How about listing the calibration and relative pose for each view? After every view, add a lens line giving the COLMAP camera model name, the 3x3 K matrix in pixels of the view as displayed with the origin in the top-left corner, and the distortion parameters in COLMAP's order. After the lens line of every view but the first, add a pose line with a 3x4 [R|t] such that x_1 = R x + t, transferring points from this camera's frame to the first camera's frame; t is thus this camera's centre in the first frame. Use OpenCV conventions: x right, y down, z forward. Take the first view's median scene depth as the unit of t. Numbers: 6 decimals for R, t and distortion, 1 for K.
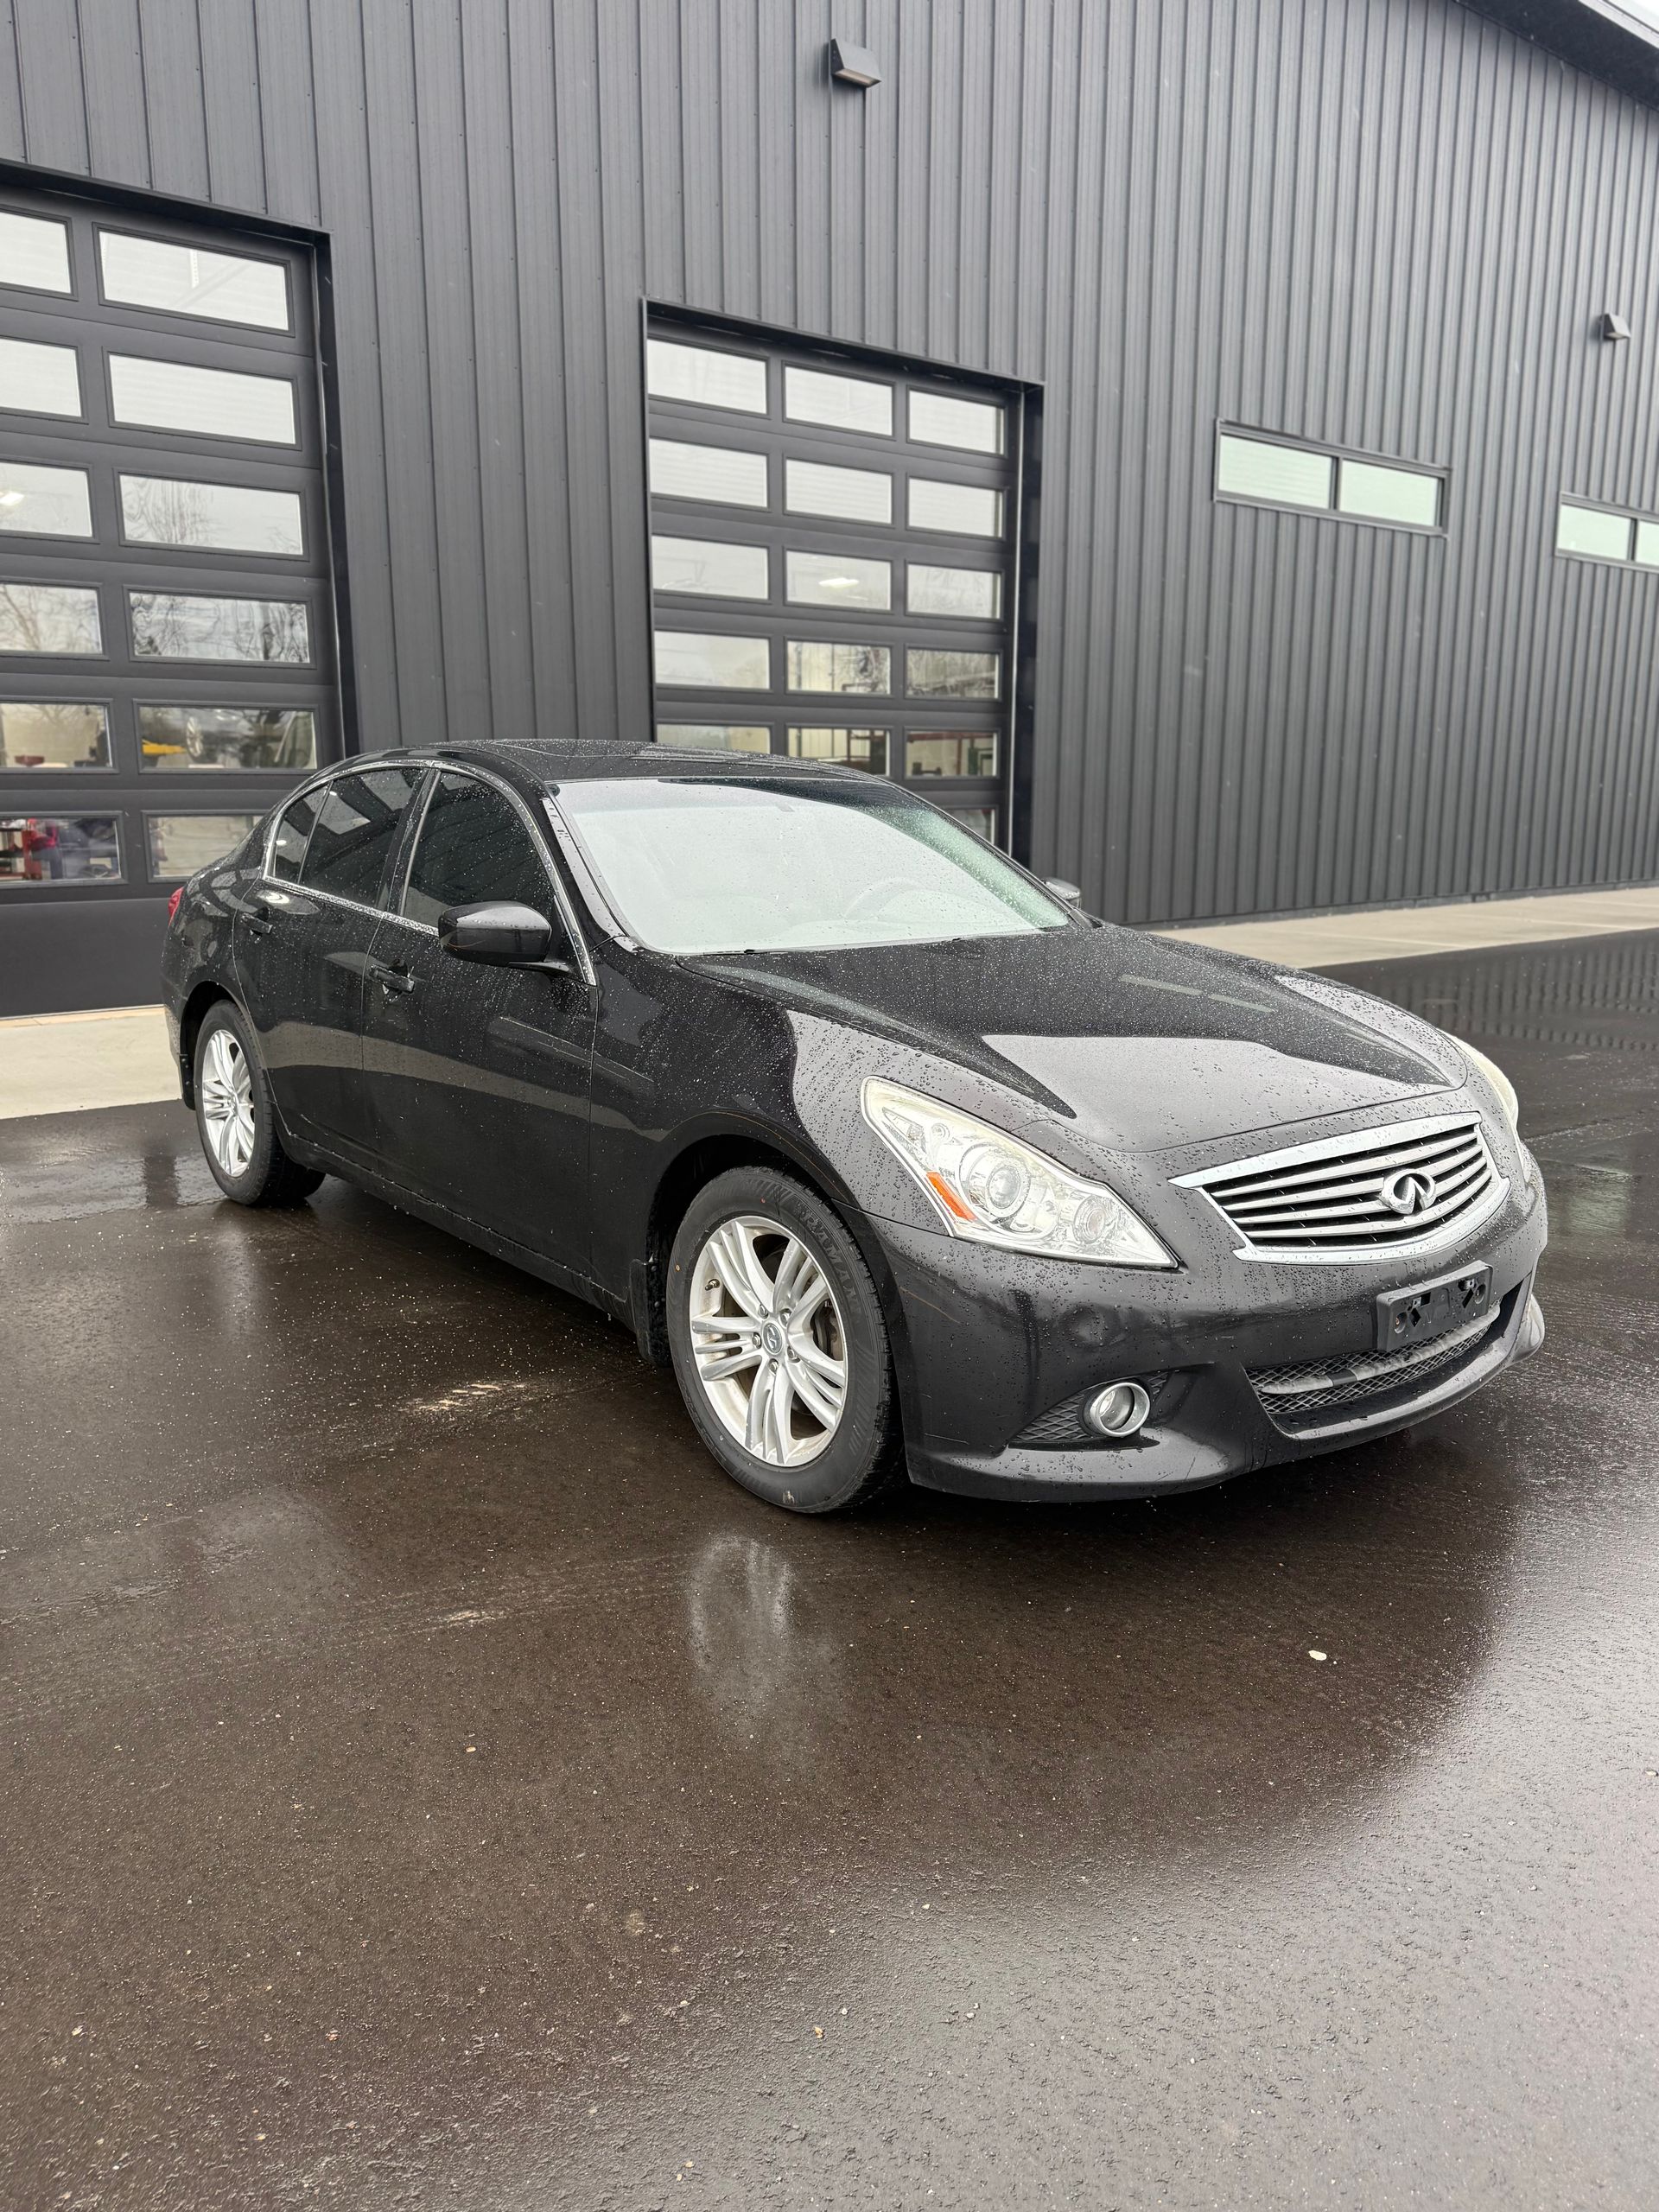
lens RADIAL K [[1602.8, 0, 849.2], [0, 1602.8, 1107.5], [0, 0, 1]] dist [0.015763, -0.028058]
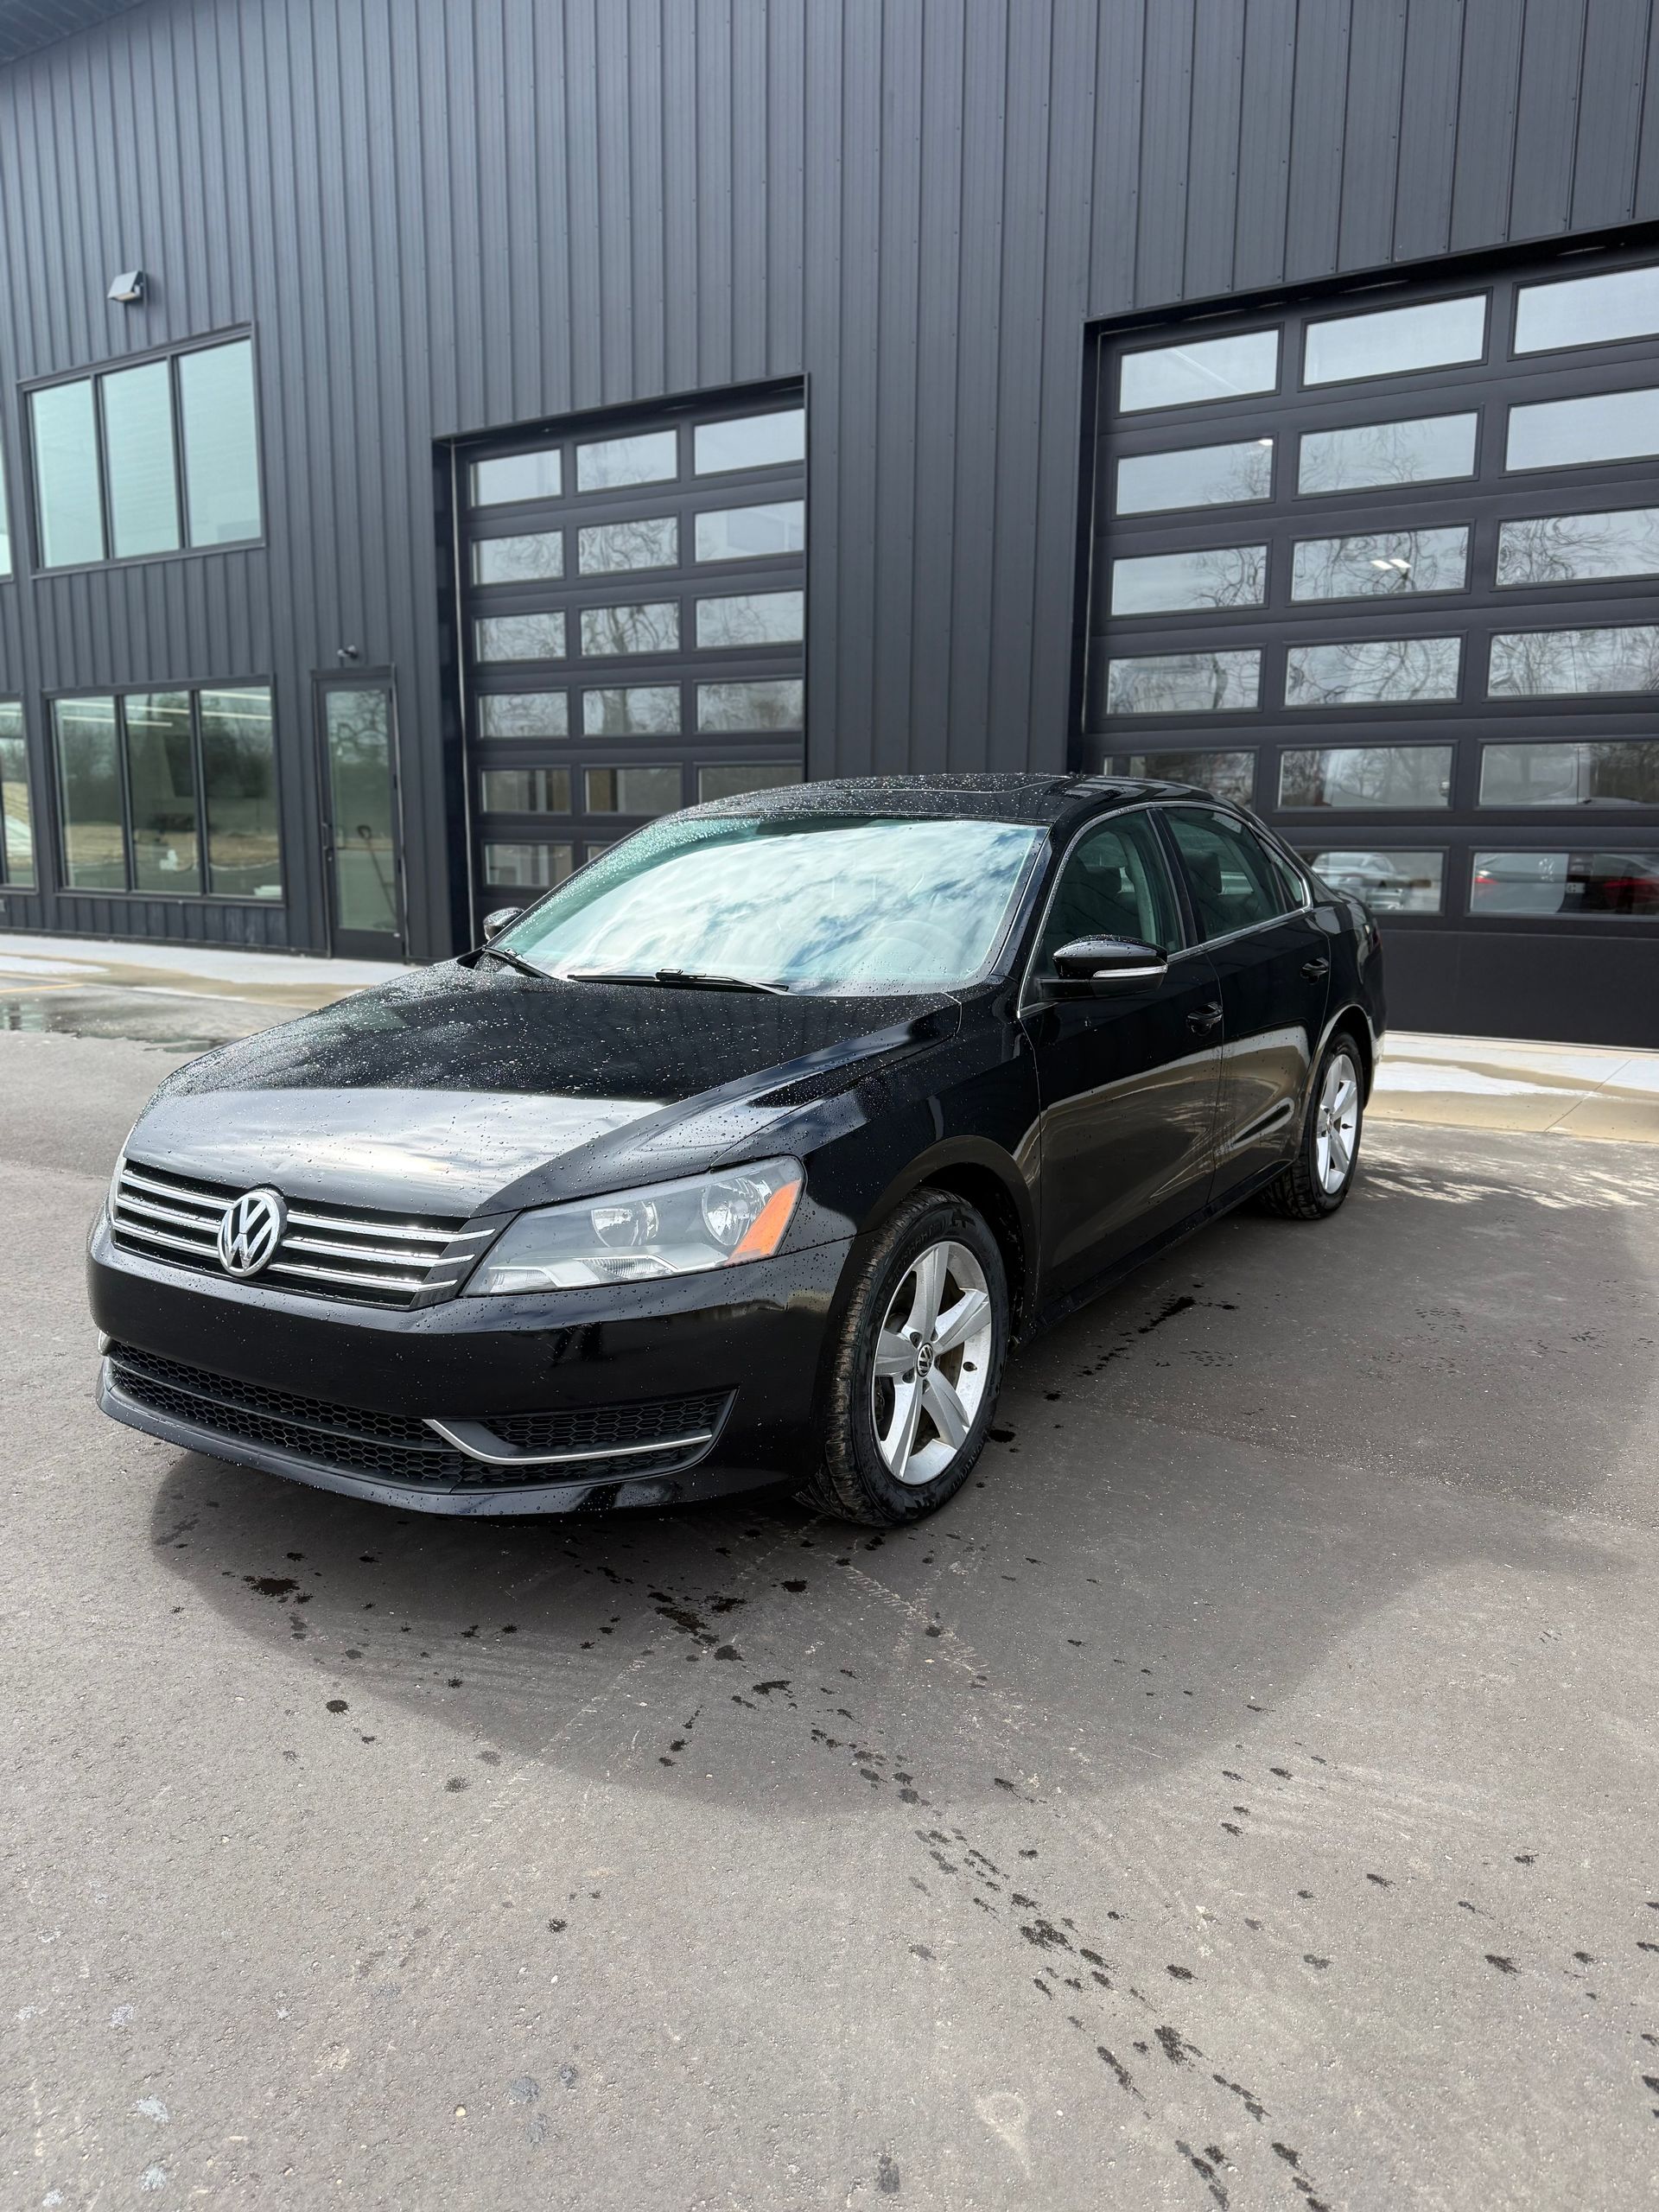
lens RADIAL K [[1602.8, 0, 821.2], [0, 1602.8, 1137.9], [0, 0, 1]] dist [0.015763, -0.028058]
pose [[0.327758, 0.171803, -0.929010, 1.062456], [-0.187290, 0.975627, 0.114347, -0.136946], [0.926012, 0.136516, 0.351946, 0.764025]]
